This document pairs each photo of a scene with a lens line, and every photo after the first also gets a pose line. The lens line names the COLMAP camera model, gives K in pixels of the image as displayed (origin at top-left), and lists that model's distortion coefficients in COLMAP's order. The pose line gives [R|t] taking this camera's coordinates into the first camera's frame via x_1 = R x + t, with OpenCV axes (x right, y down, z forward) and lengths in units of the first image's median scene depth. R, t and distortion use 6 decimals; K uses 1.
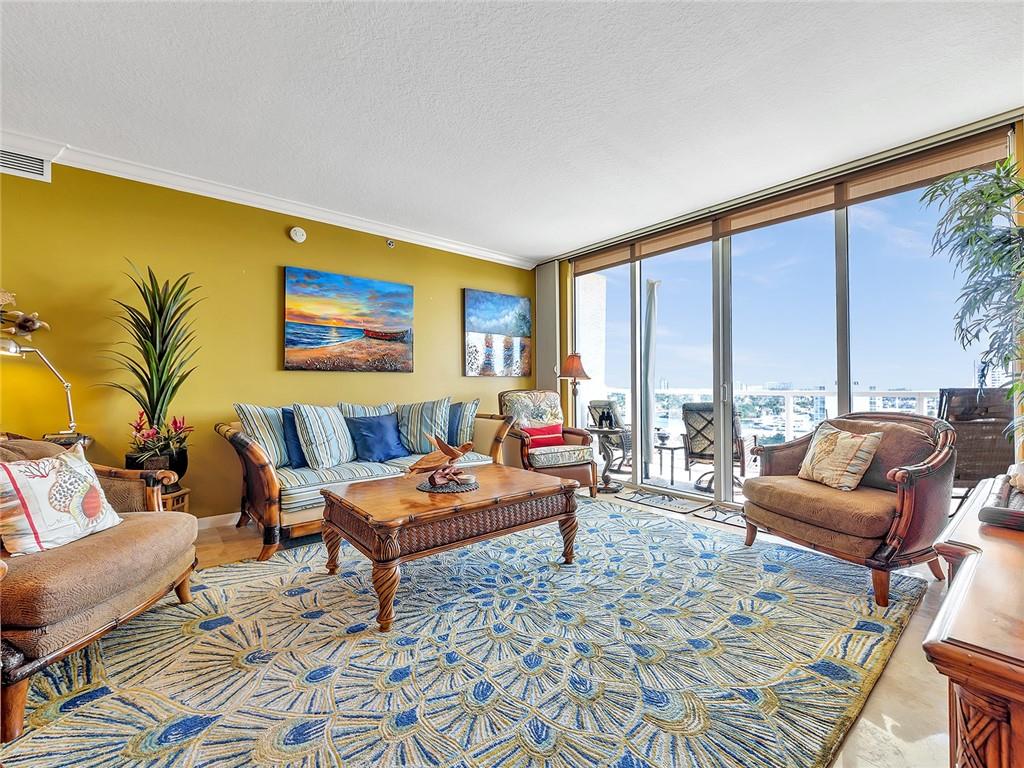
lens RADIAL K [[440.1, 0, 511.4], [0, 440.1, 381.1], [0, 0, 1]] dist [-0.001218, 0.000063]
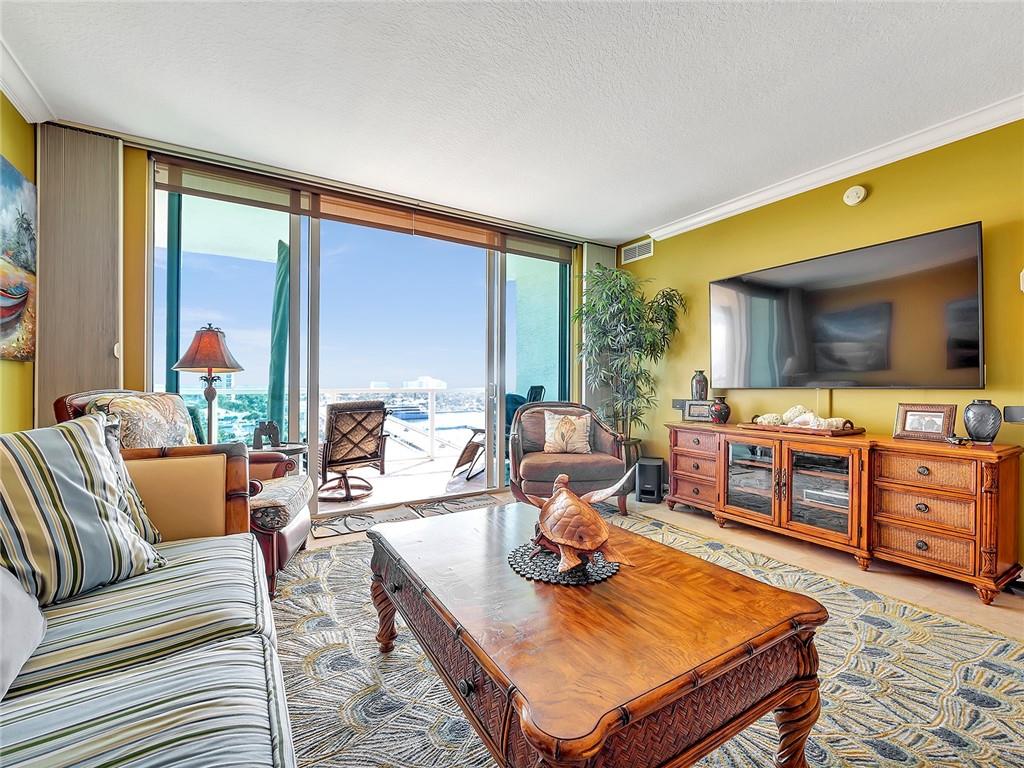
lens RADIAL K [[434.0, 0, 512.3], [0, 434.0, 383.0], [0, 0, 1]] dist [-0.000688, -0.000157]
pose [[0.143703, 0.001575, 0.989620, -0.591567], [-0.016149, 0.999869, 0.000753, 0.005348], [-0.989489, -0.016090, 0.143709, 0.820075]]
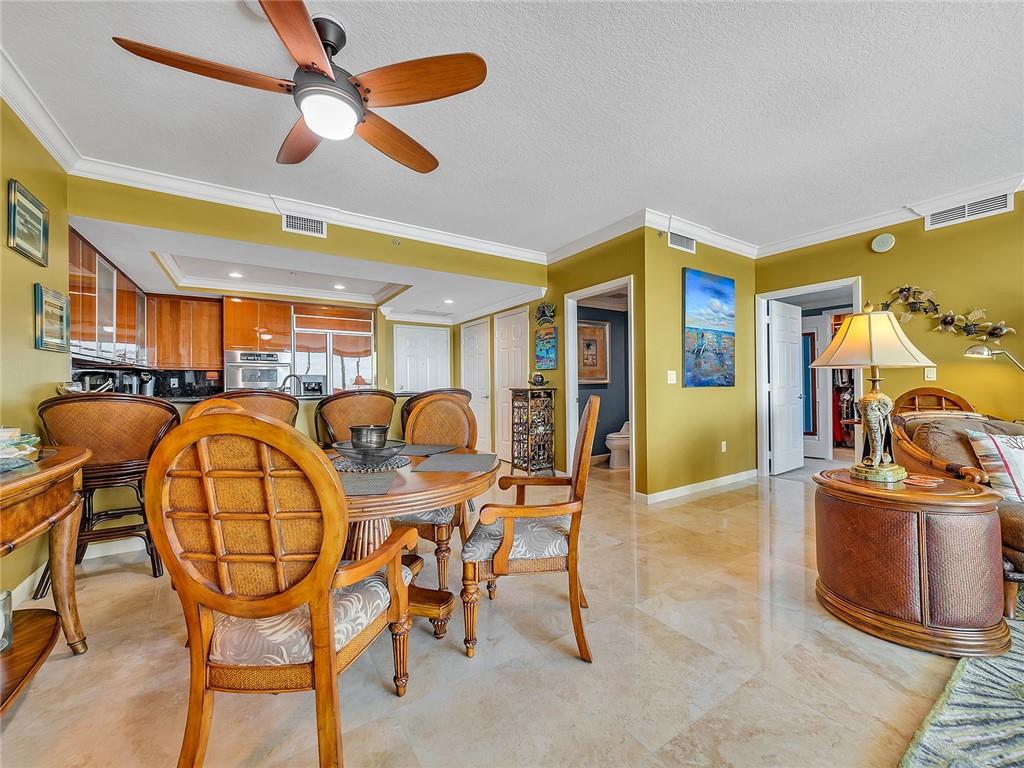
lens RADIAL K [[409.8, 0, 514.9], [0, 409.8, 383.4], [0, 0, 1]] dist [-0.001085, 0.000355]
pose [[-0.111180, -0.005644, -0.993784, 0.198771], [0.025432, 0.999640, -0.008522, -0.005387], [0.993475, -0.026222, -0.110997, -0.221896]]
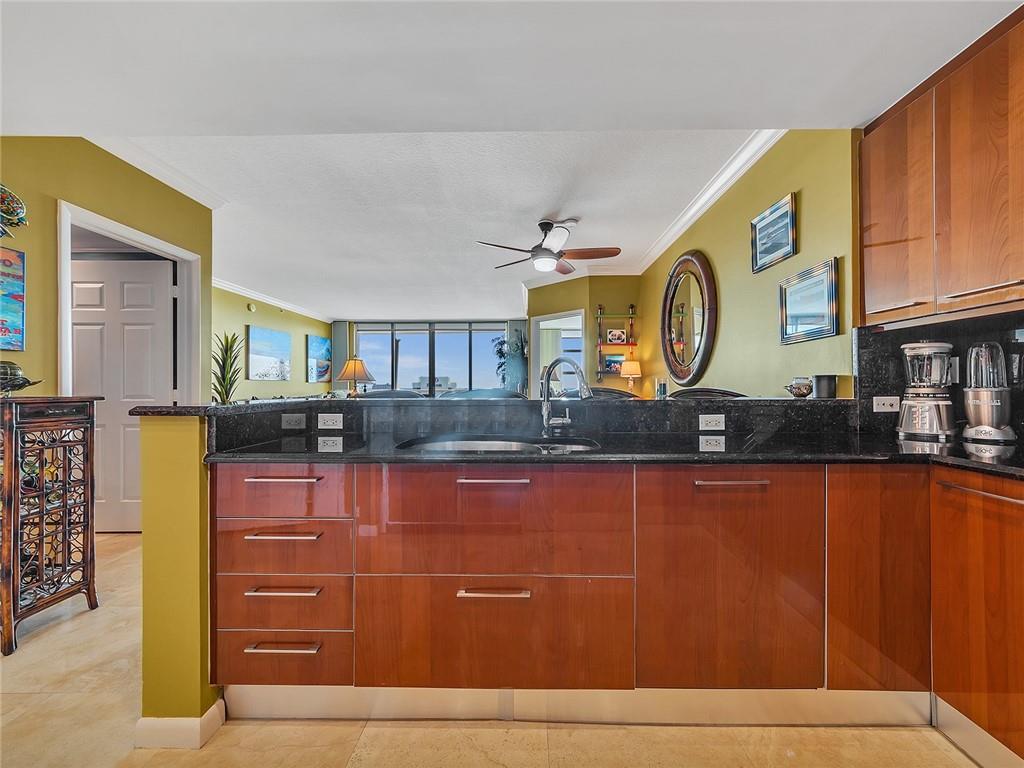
lens RADIAL K [[418.7, 0, 515.9], [0, 418.7, 389.1], [0, 0, 1]] dist [-0.000182, -0.000173]
pose [[0.662360, -0.005435, 0.749166, -1.352941], [-0.008221, 0.999861, 0.014523, -0.026452], [-0.749141, -0.015778, 0.662223, -1.303187]]
